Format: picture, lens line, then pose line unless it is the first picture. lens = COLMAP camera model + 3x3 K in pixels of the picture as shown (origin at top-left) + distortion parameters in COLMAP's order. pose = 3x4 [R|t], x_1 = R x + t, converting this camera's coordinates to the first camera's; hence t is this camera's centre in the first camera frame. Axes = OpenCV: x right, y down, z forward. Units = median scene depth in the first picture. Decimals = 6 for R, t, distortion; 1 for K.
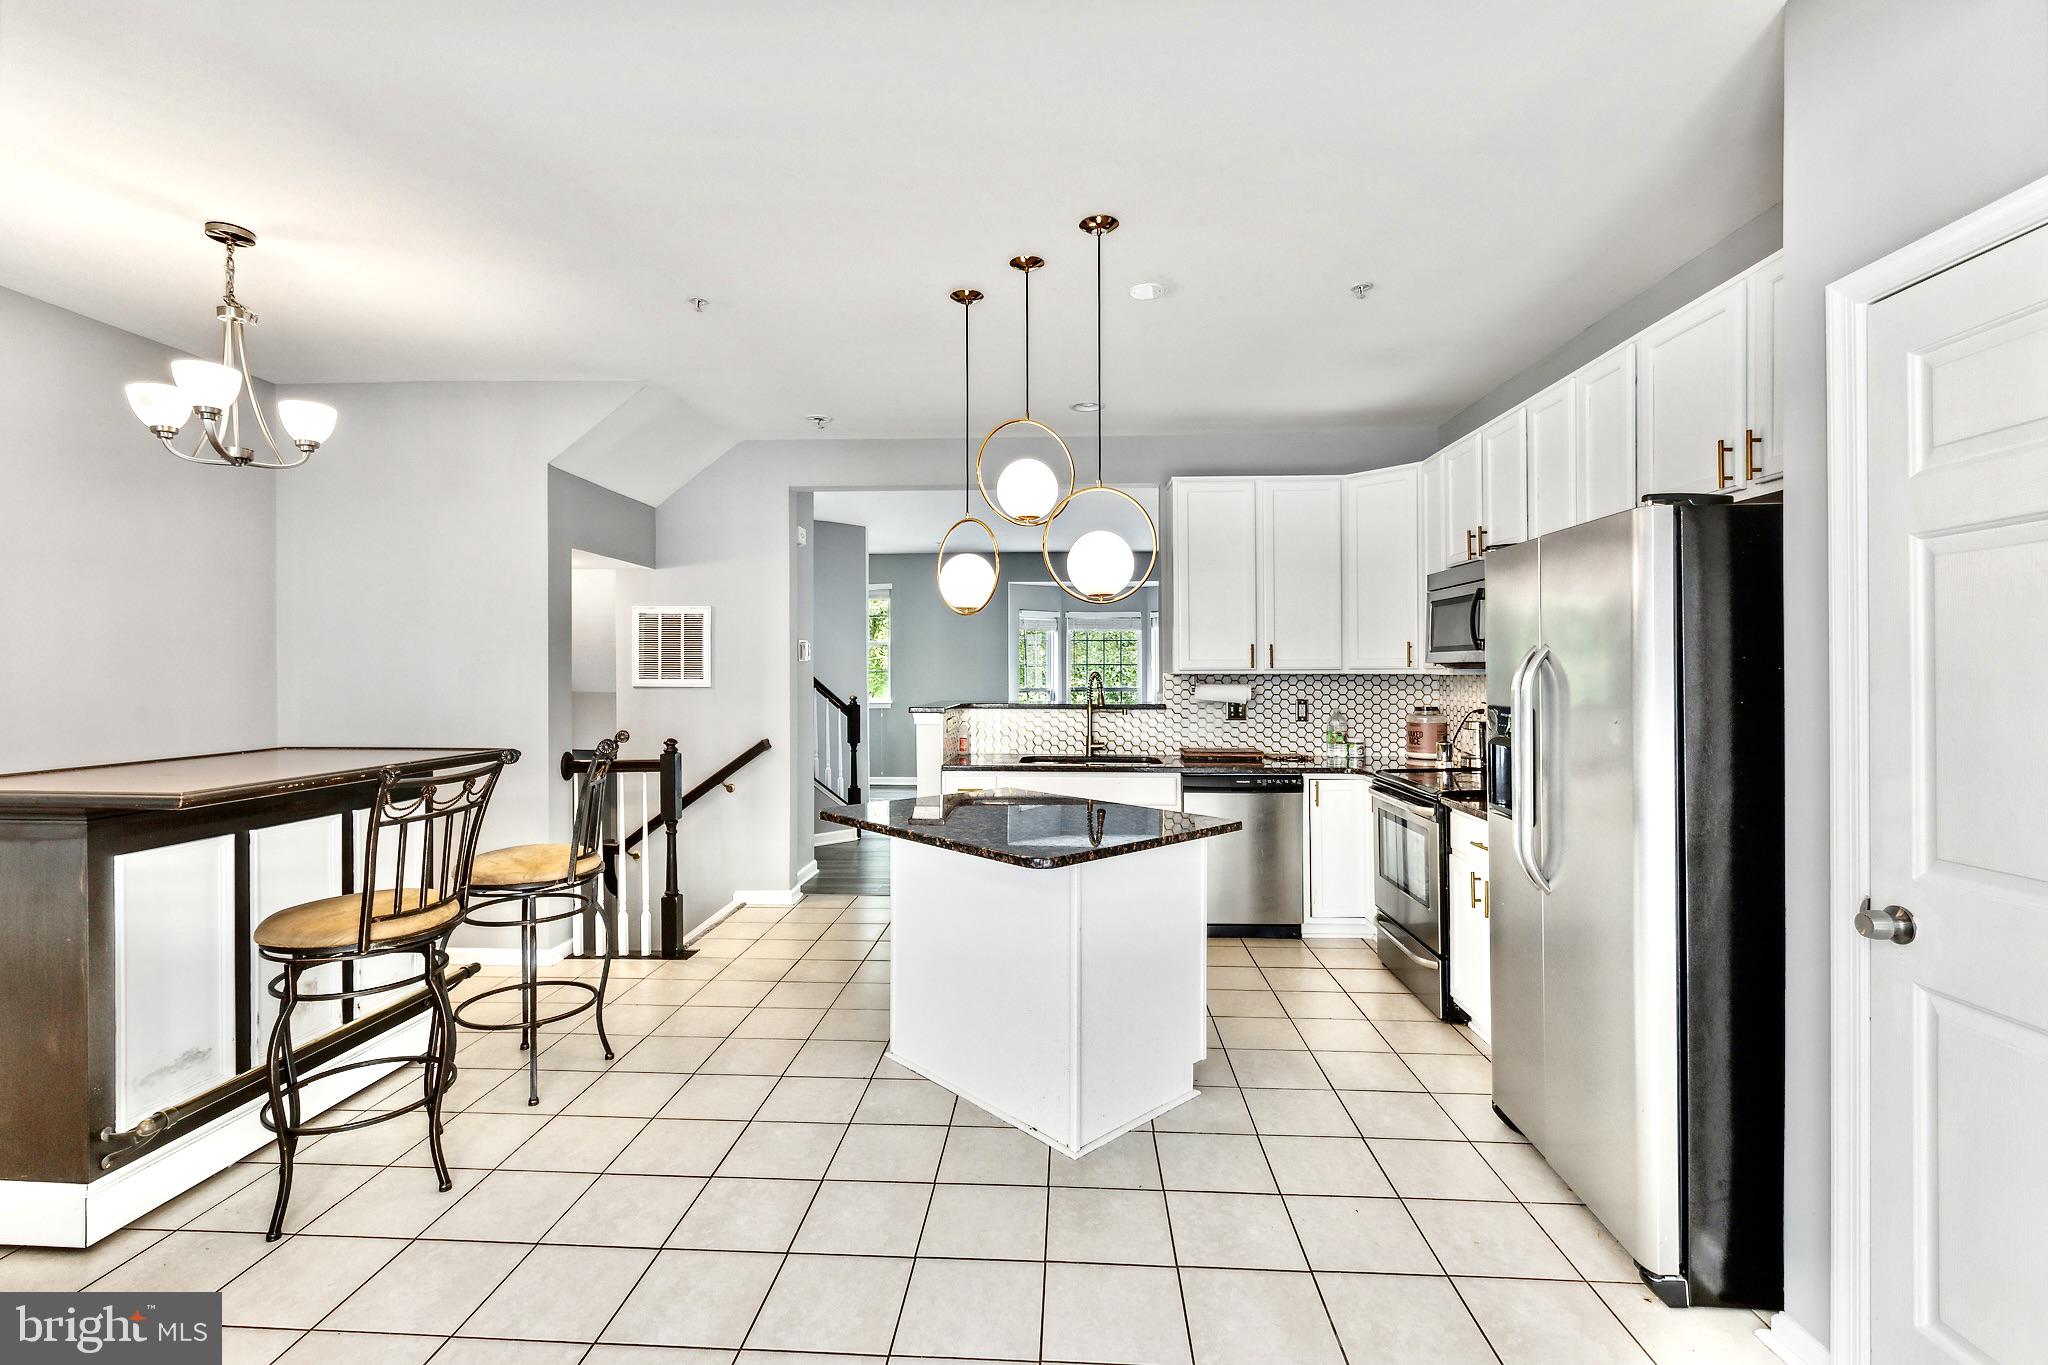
lens RADIAL K [[911.0, 0, 1021.1], [0, 911.0, 671.5], [0, 0, 1]] dist [0.002893, -0.001612]
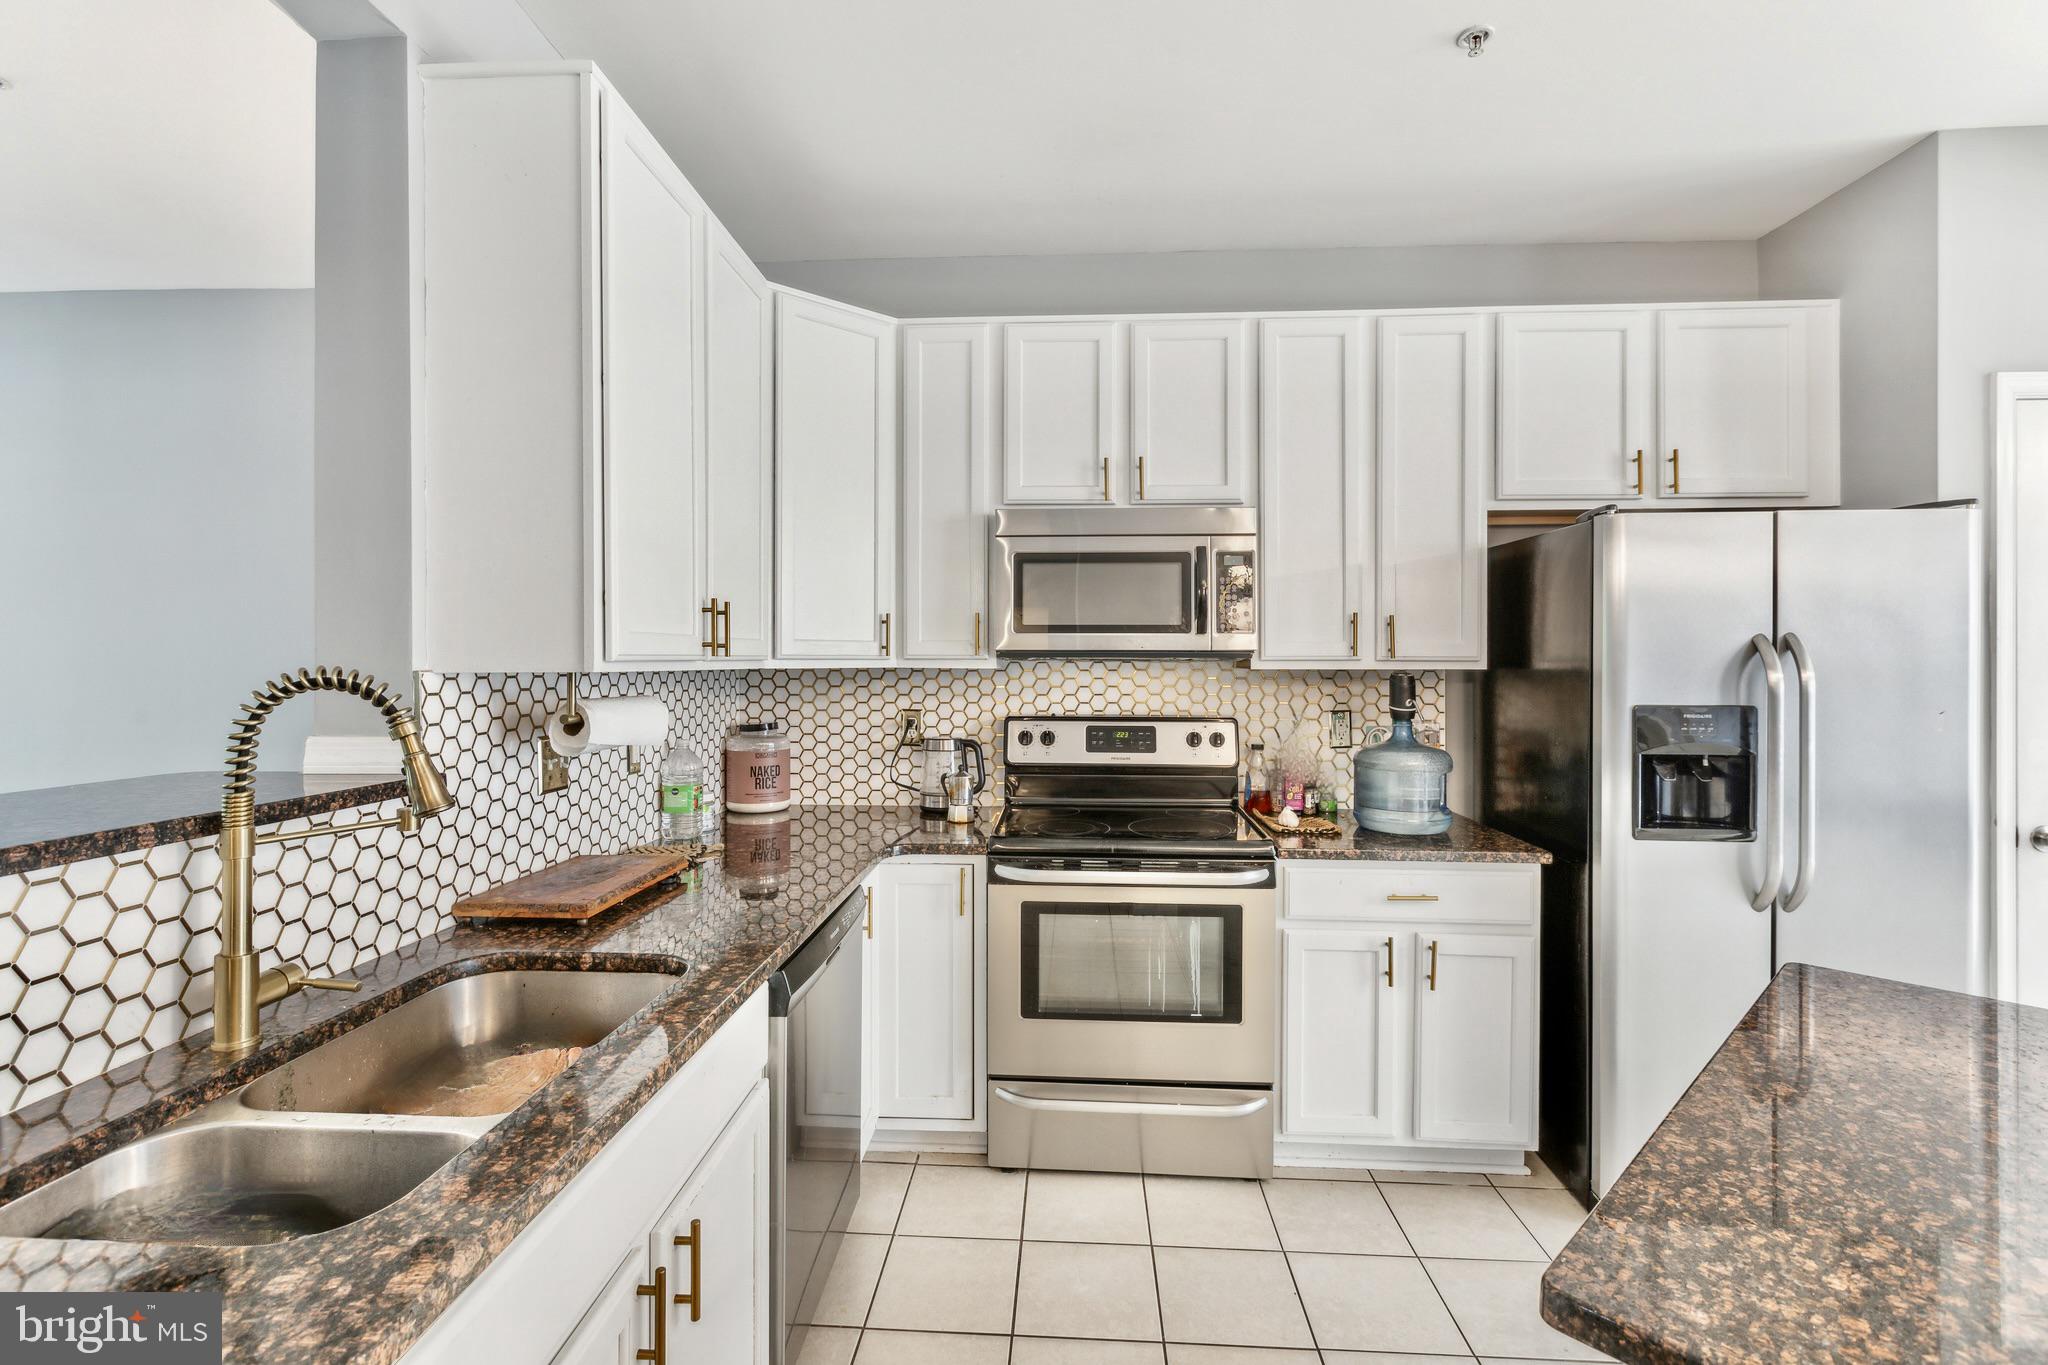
lens RADIAL K [[911.0, 0, 1029.5], [0, 911.0, 670.0], [0, 0, 1]] dist [0.002893, -0.001612]
pose [[-0.003024, -0.007310, 0.999969, -0.157837], [-0.000450, 0.999973, 0.007309, -0.000435], [-0.999995, -0.000428, -0.003027, 0.872653]]
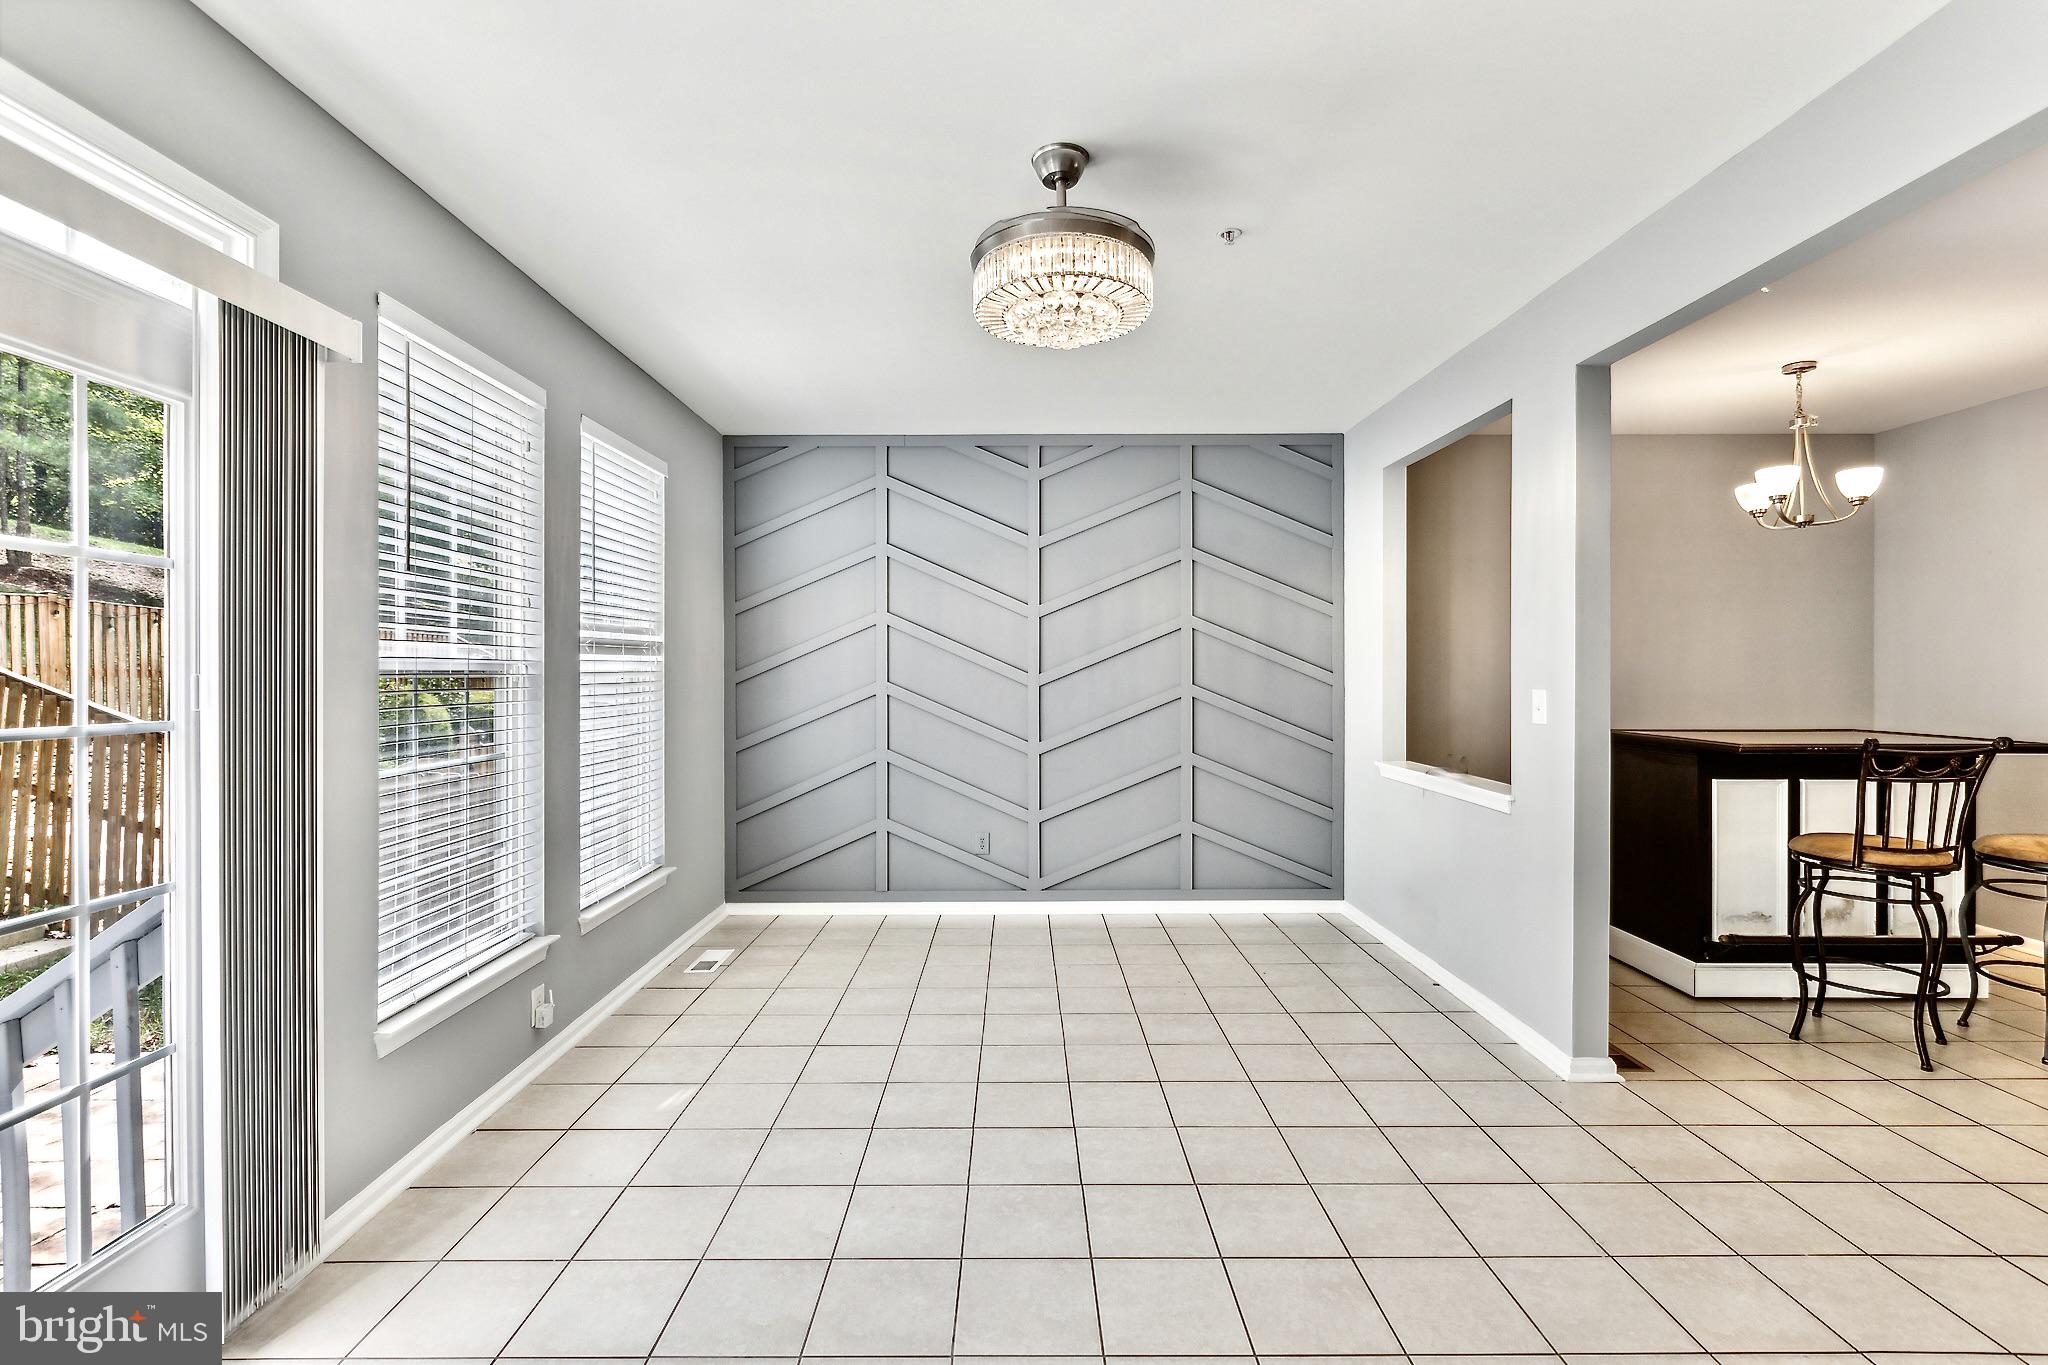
lens RADIAL K [[911.0, 0, 1027.4], [0, 911.0, 677.5], [0, 0, 1]] dist [0.002893, -0.001612]
pose [[0.067404, 0.006826, -0.997702, 0.285369], [-0.001280, 0.999976, 0.006755, 0.001067], [0.997725, 0.000821, 0.067411, -0.181449]]
